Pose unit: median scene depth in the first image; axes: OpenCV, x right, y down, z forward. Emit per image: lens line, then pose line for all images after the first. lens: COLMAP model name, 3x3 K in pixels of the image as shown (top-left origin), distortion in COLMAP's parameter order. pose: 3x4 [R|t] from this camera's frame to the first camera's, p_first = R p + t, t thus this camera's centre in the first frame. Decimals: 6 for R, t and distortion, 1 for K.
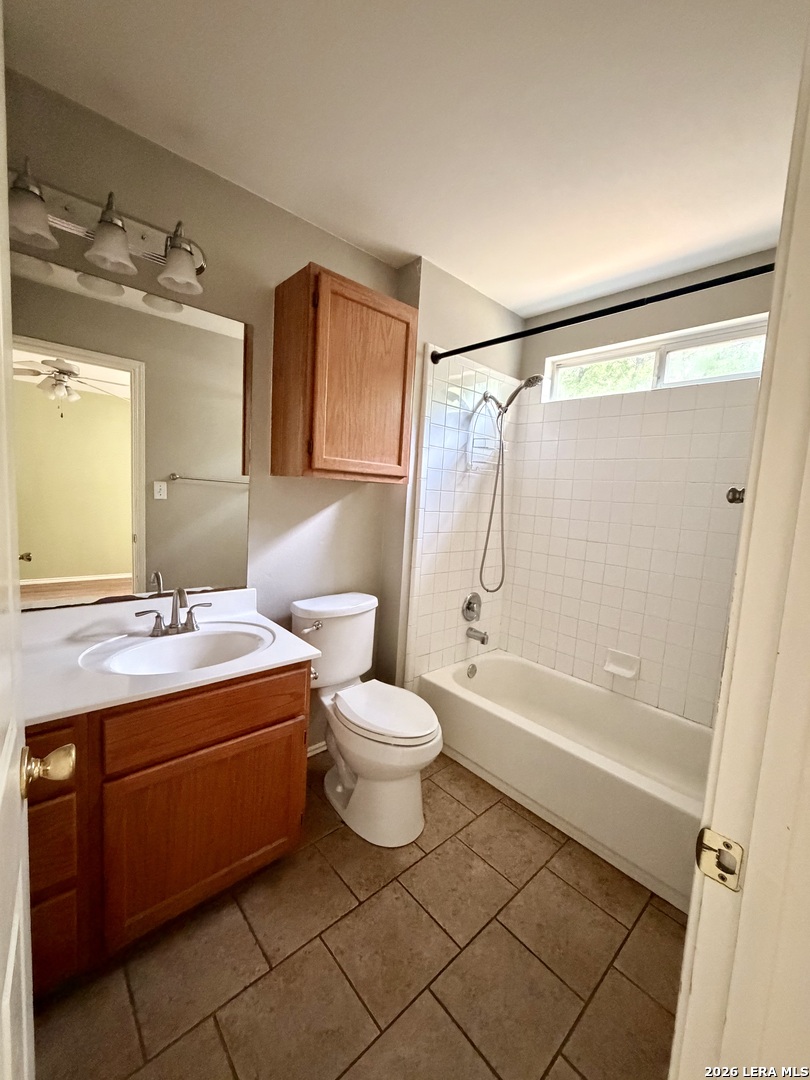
lens RADIAL K [[430.2, 0, 409.4], [0, 430.2, 535.8], [0, 0, 1]] dist [-0.001541, 0.000468]
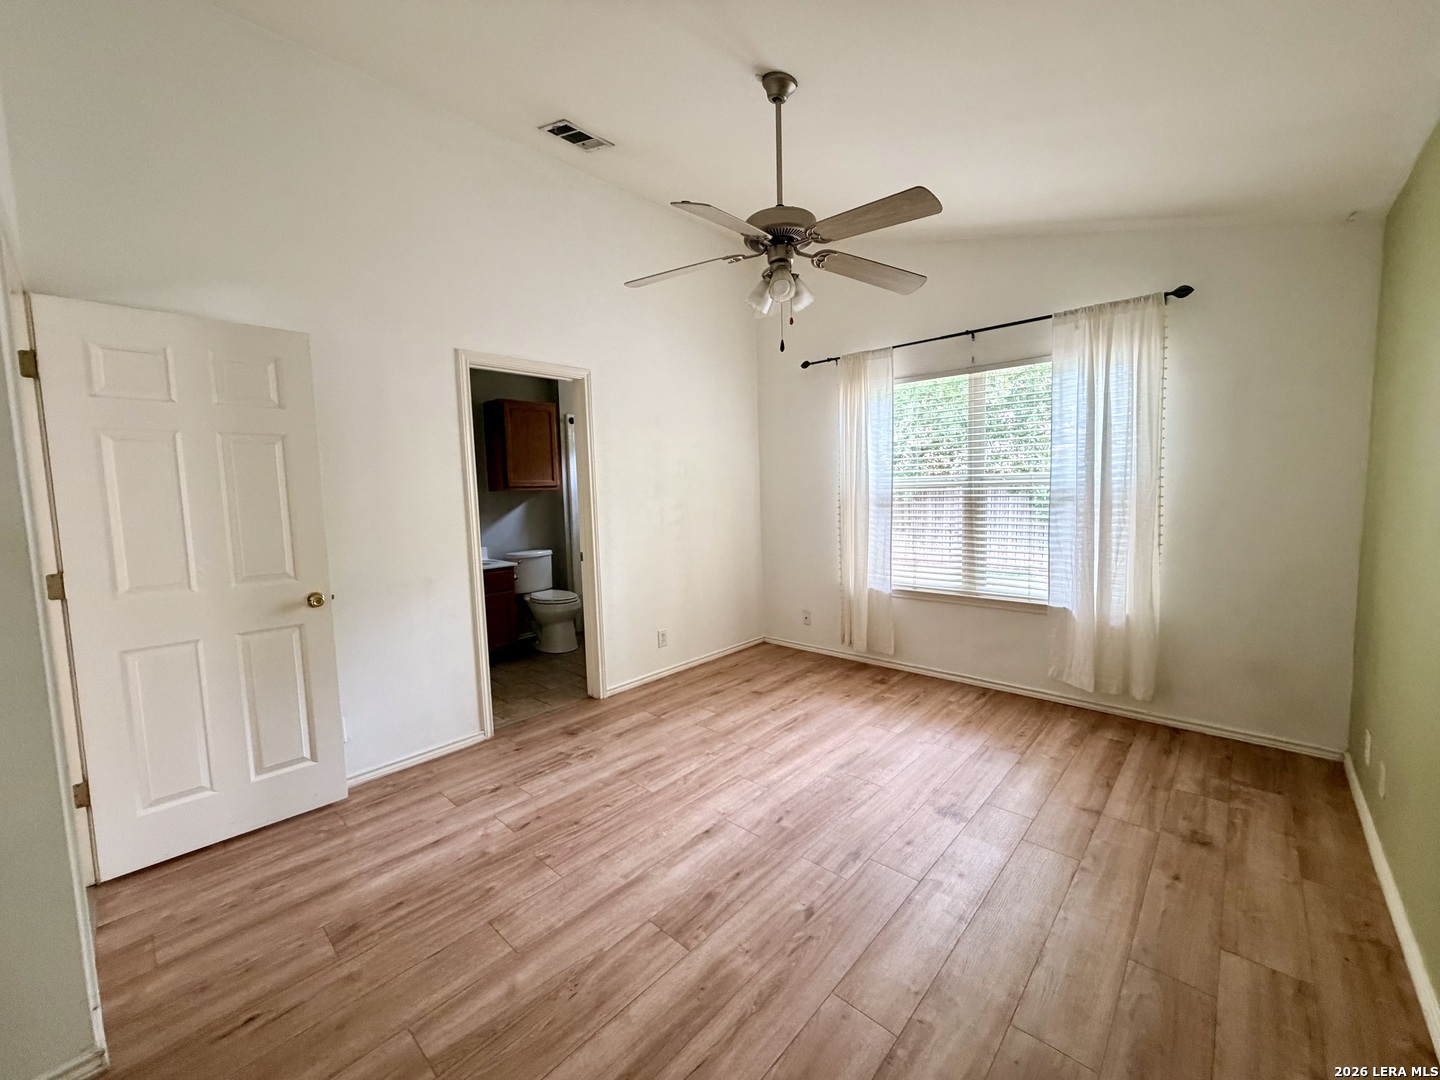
lens RADIAL K [[573.6, 0, 714.5], [0, 573.6, 536.1], [0, 0, 1]] dist [-0.001541, 0.000468]
pose [[0.992724, -0.096610, 0.071868, 0.594356], [0.097388, 0.995219, -0.007391, 0.220009], [-0.070810, 0.014336, 0.997387, -2.030152]]
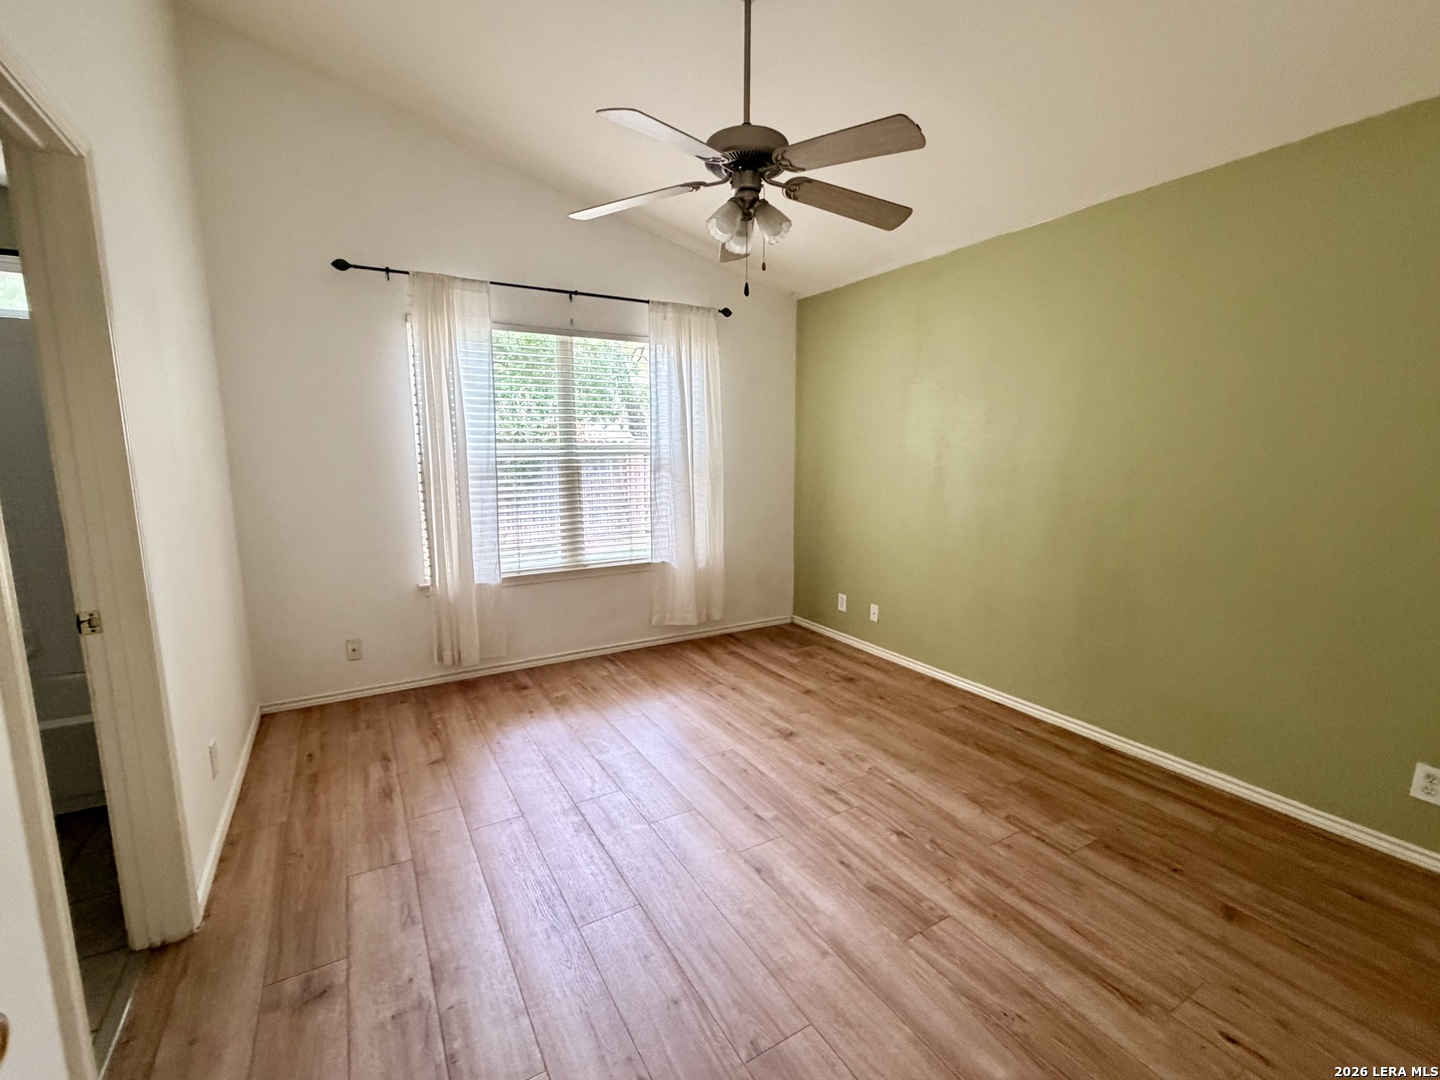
lens RADIAL K [[632.3, 0, 721.7], [0, 632.3, 535.2], [0, 0, 1]] dist [-0.003165, 0.000812]
pose [[0.207029, -0.198751, 0.957934, -0.490065], [0.112551, 0.977485, 0.178483, 0.032978], [-0.971839, 0.070866, 0.224737, -0.883698]]
